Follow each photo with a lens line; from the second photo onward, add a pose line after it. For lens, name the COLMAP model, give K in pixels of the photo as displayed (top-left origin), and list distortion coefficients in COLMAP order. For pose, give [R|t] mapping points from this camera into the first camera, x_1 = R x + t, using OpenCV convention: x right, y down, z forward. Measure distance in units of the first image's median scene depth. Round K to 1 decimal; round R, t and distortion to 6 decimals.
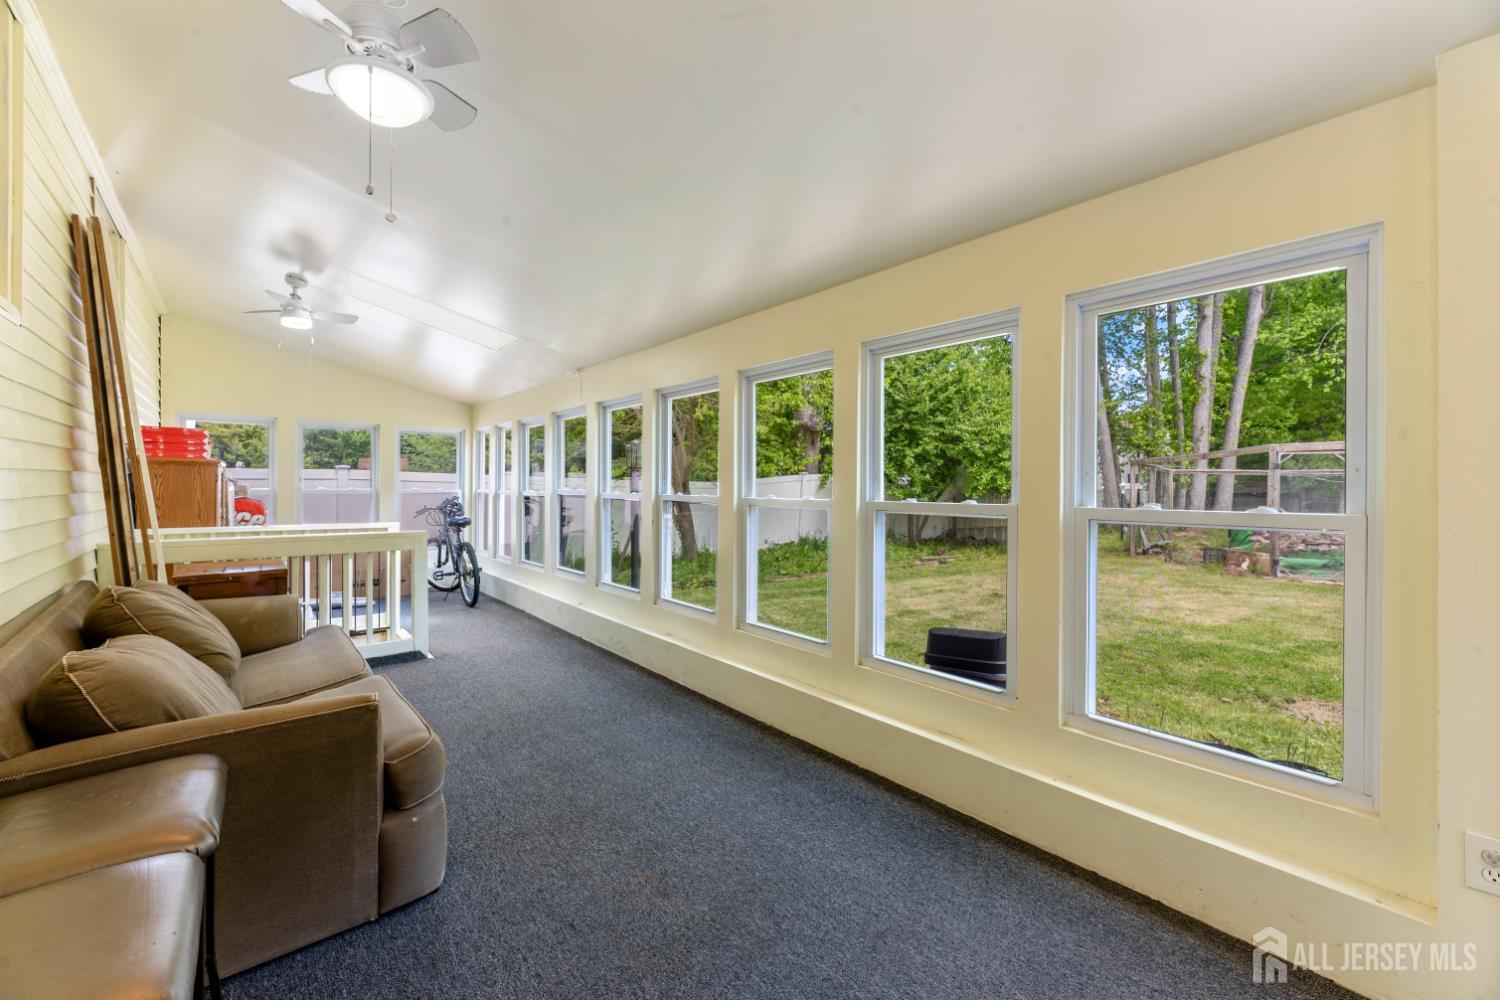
lens RADIAL K [[602.9, 0, 748.7], [0, 602.9, 488.3], [0, 0, 1]] dist [0.000748, 0.000130]
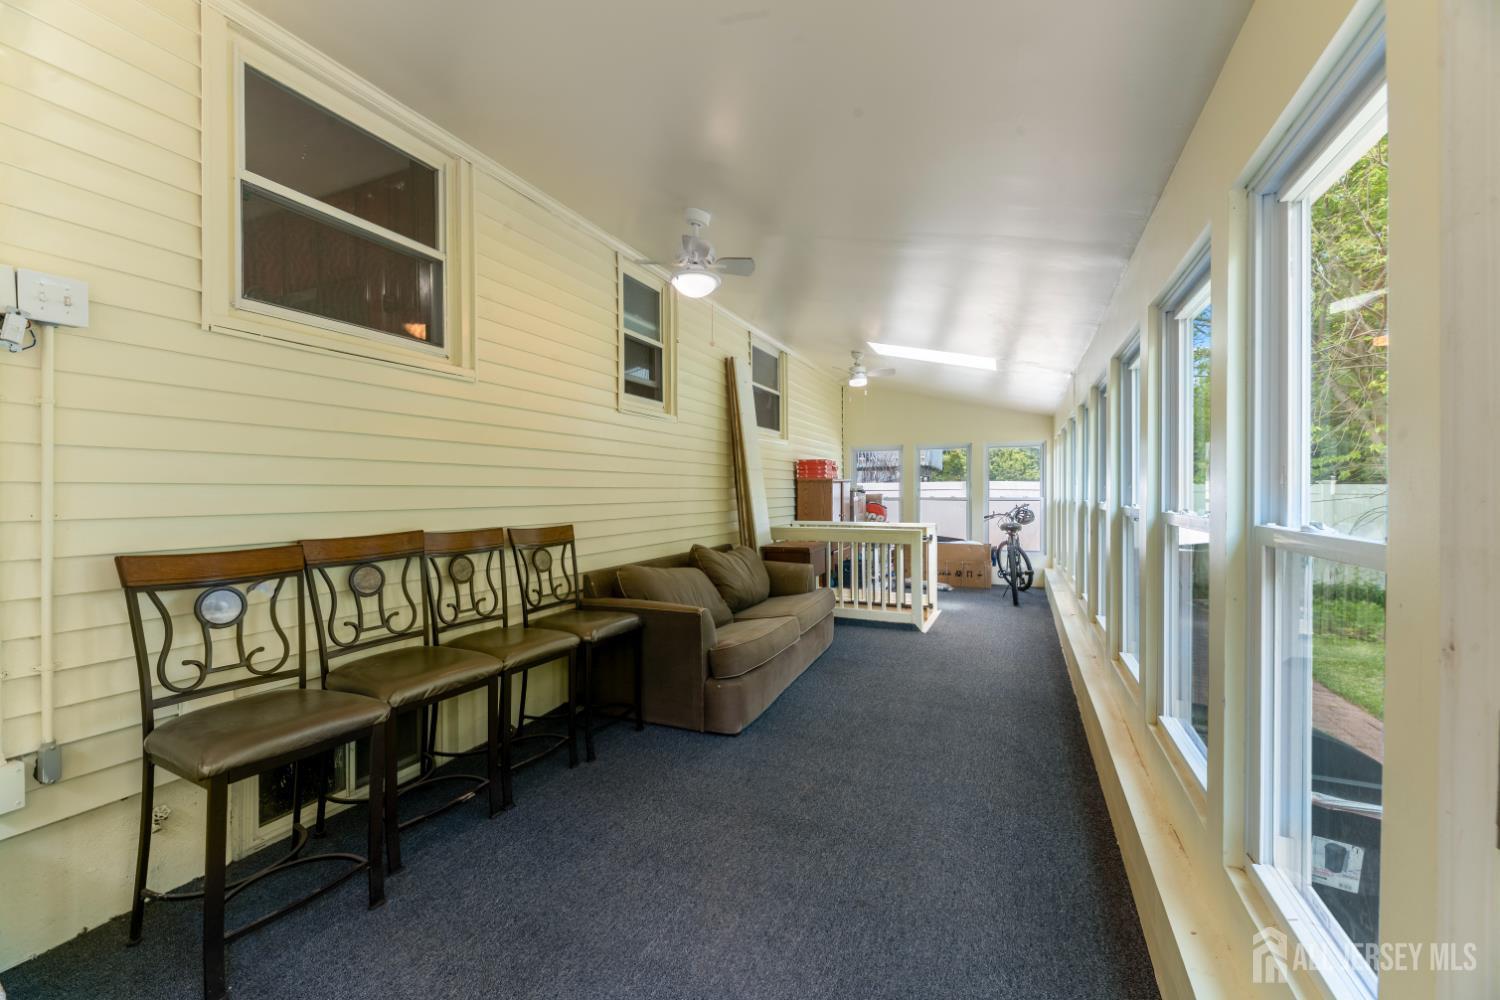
lens RADIAL K [[600.4, 0, 750.0], [0, 600.4, 500.0], [0, 0, 1]] dist [-0.000261, -0.000002]
pose [[0.438813, 0.003339, -0.898572, 0.601025], [0.000399, 0.999992, 0.003910, 0.004059], [0.898578, -0.002074, 0.438808, 0.187863]]
